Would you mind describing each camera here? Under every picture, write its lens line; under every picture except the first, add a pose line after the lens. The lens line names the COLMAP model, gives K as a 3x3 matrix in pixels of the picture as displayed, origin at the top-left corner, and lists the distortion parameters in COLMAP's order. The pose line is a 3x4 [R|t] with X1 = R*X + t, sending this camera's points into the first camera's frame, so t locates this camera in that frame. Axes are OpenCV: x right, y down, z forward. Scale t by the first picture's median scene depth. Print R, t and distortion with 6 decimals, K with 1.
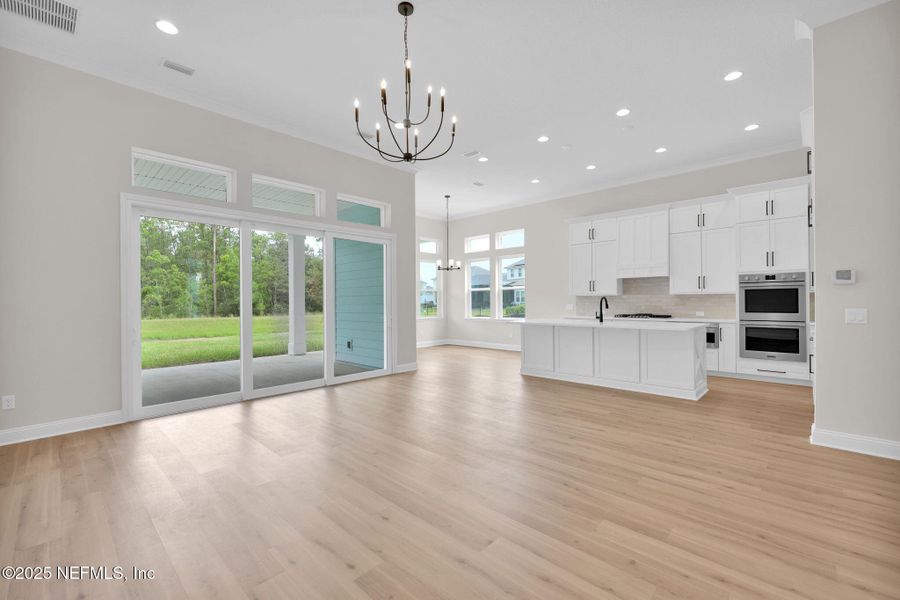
lens RADIAL K [[379.5, 0, 450.0], [0, 379.5, 299.8], [0, 0, 1]] dist [-0.001537, 0.000029]
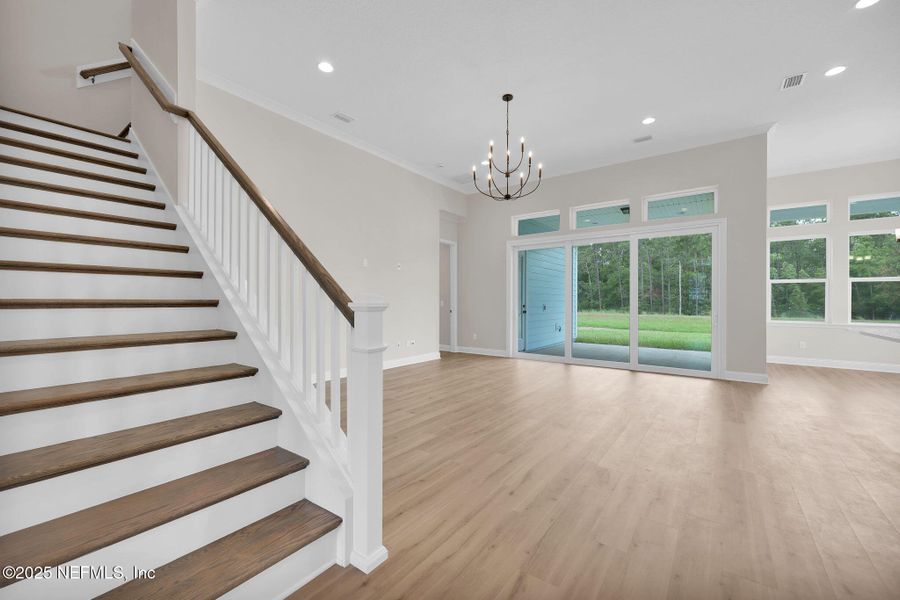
lens RADIAL K [[364.7, 0, 452.9], [0, 364.7, 303.0], [0, 0, 1]] dist [0.003279, -0.000493]
pose [[0.130847, 0.006865, -0.991379, 0.646349], [-0.008530, 0.999947, 0.005799, 0.015880], [0.991366, 0.007697, 0.130899, 0.304963]]
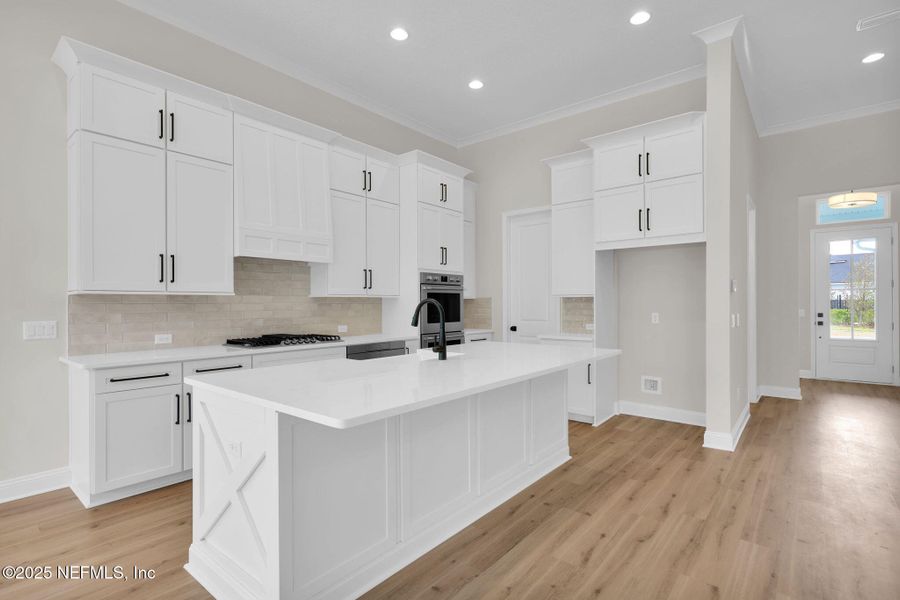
lens RADIAL K [[432.0, 0, 450.3], [0, 432.0, 302.7], [0, 0, 1]] dist [-0.003784, 0.000431]
pose [[-0.062487, 0.010332, 0.997992, -0.068349], [0.001267, 0.999946, -0.010273, 0.001464], [-0.998045, 0.000622, -0.062497, 0.964764]]
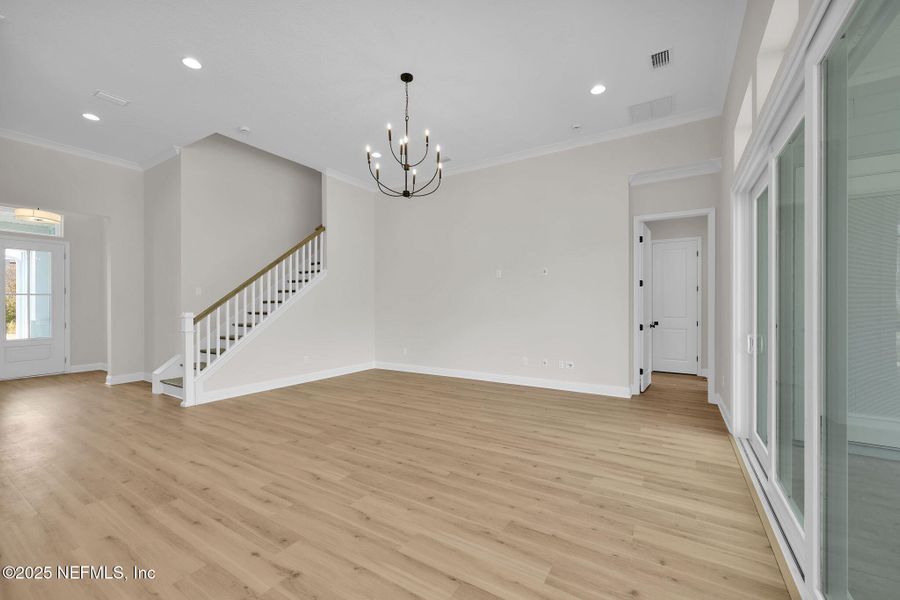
lens RADIAL K [[364.7, 0, 451.6], [0, 364.7, 305.6], [0, 0, 1]] dist [0.003279, -0.000493]
pose [[-0.980292, 0.008515, -0.197372, -0.006699], [0.008838, 0.999961, -0.000754, 0.000895], [0.197358, -0.002483, -0.980328, 1.133021]]
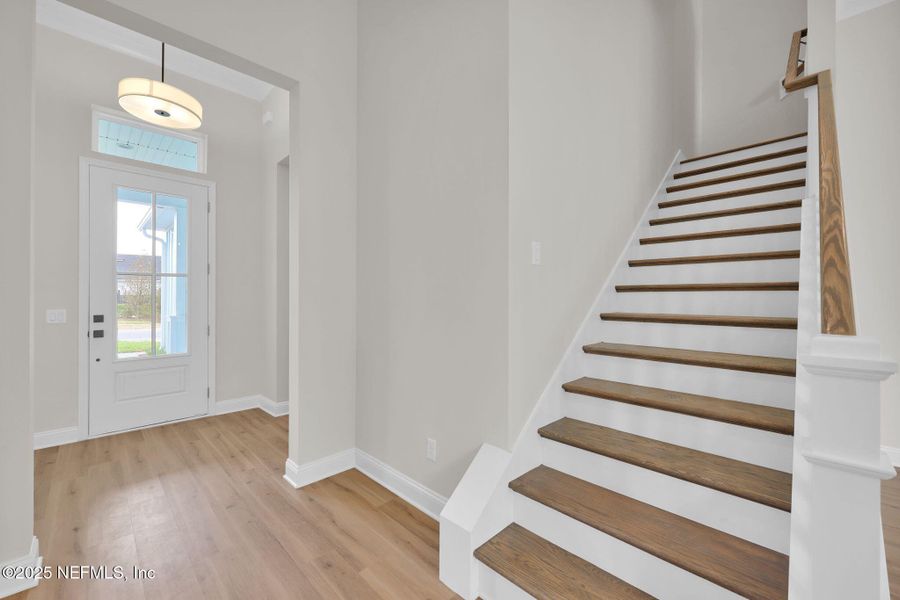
lens RADIAL K [[364.7, 0, 441.9], [0, 364.7, 294.6], [0, 0, 1]] dist [0.003279, -0.000493]
pose [[-0.998859, 0.009417, 0.046818, 0.505751], [0.008984, 0.999915, -0.009451, -0.001364], [-0.046903, -0.009019, -0.998859, 0.403558]]
